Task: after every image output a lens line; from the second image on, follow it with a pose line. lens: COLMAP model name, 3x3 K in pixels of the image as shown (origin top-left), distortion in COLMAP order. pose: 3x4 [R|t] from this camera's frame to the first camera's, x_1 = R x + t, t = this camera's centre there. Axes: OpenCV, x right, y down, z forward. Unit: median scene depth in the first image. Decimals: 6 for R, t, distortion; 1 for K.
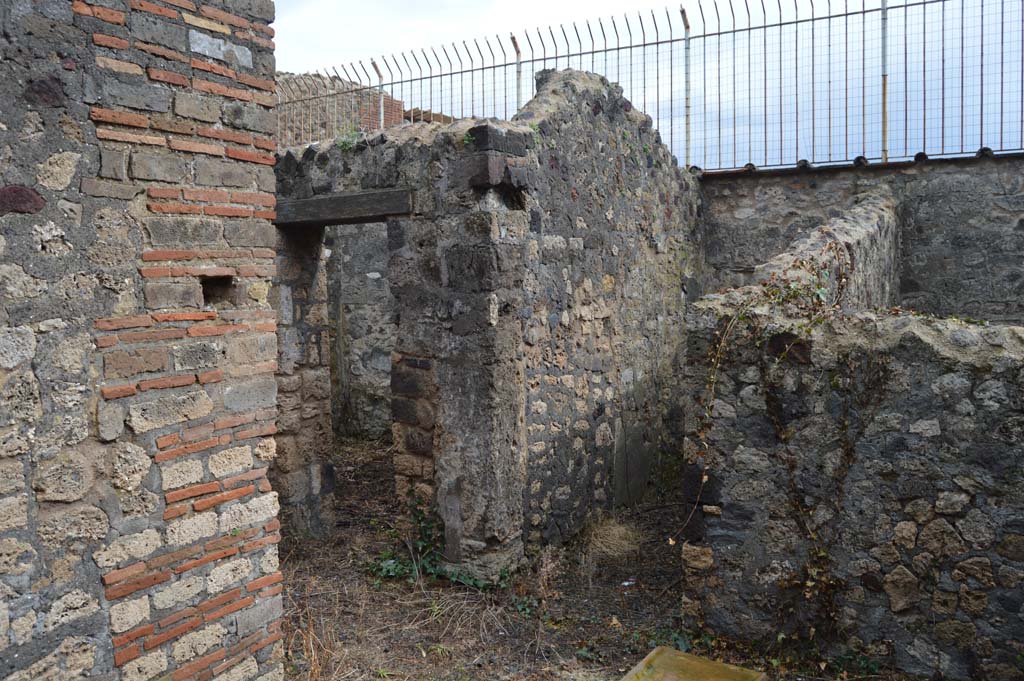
lens RADIAL K [[813.1, 0, 512.7], [0, 813.1, 340.3], [0, 0, 1]] dist [-0.091395, 0.036293]
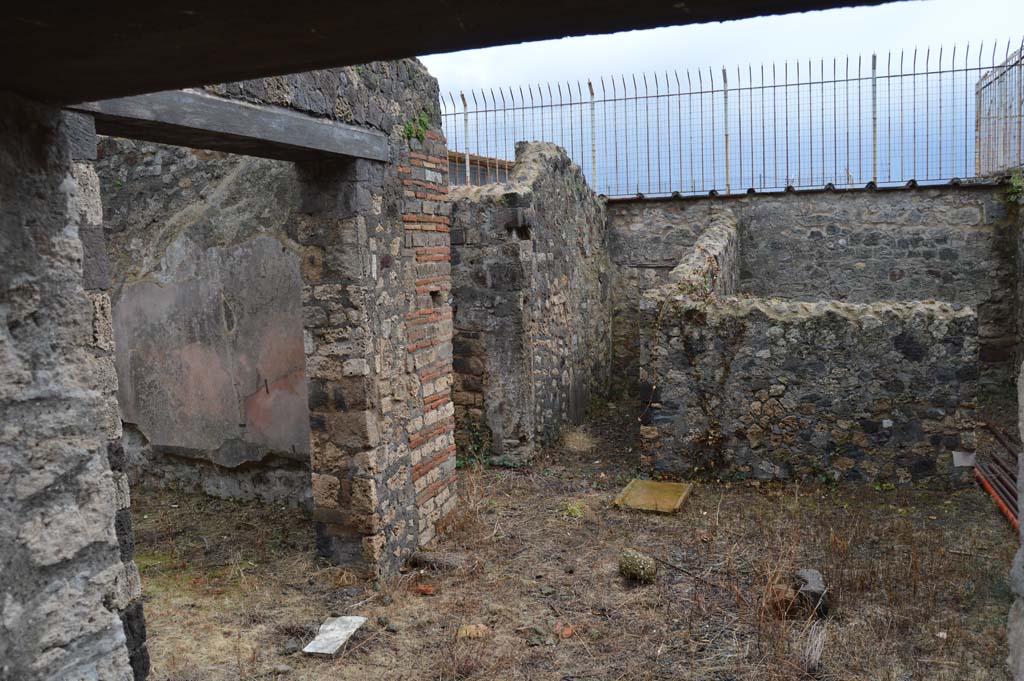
lens RADIAL K [[813.1, 0, 512.8], [0, 813.1, 342.1], [0, 0, 1]] dist [-0.091395, 0.036293]
pose [[0.979930, -0.043321, 0.194579, -0.353081], [0.037982, 0.998795, 0.031092, -0.005445], [-0.195691, -0.023077, 0.980394, -0.620912]]
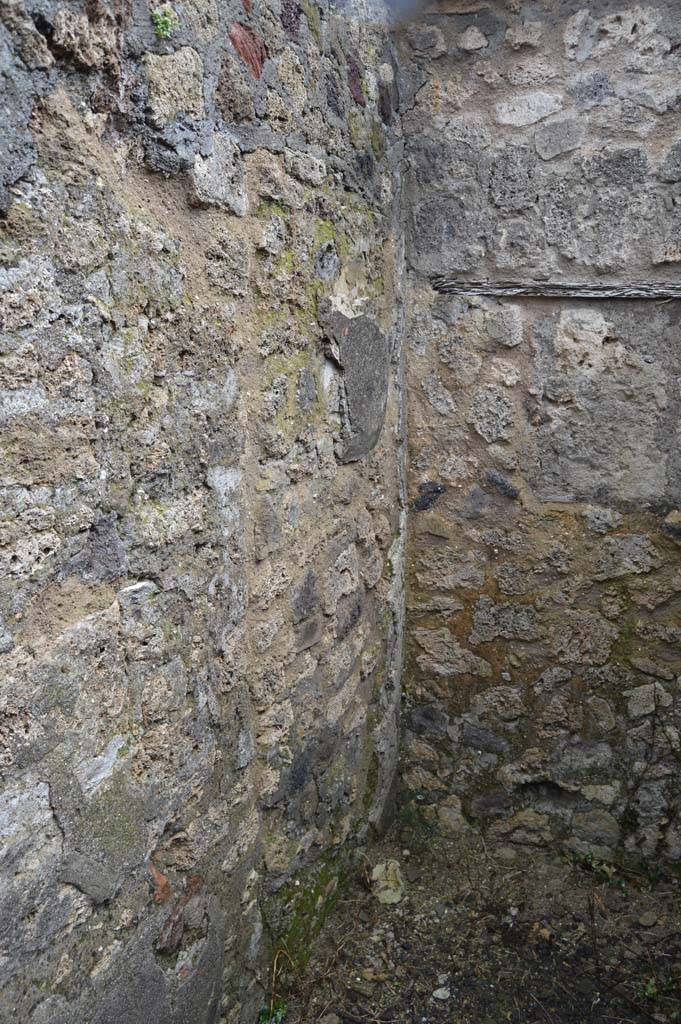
lens RADIAL K [[813.1, 0, 340.3], [0, 813.1, 514.9], [0, 0, 1]] dist [-0.091395, 0.036293]
pose [[0.990726, -0.035864, 0.131056, 0.263975], [0.016181, 0.988814, 0.148273, -0.075869], [-0.134908, -0.144778, 0.980224, 1.069275]]
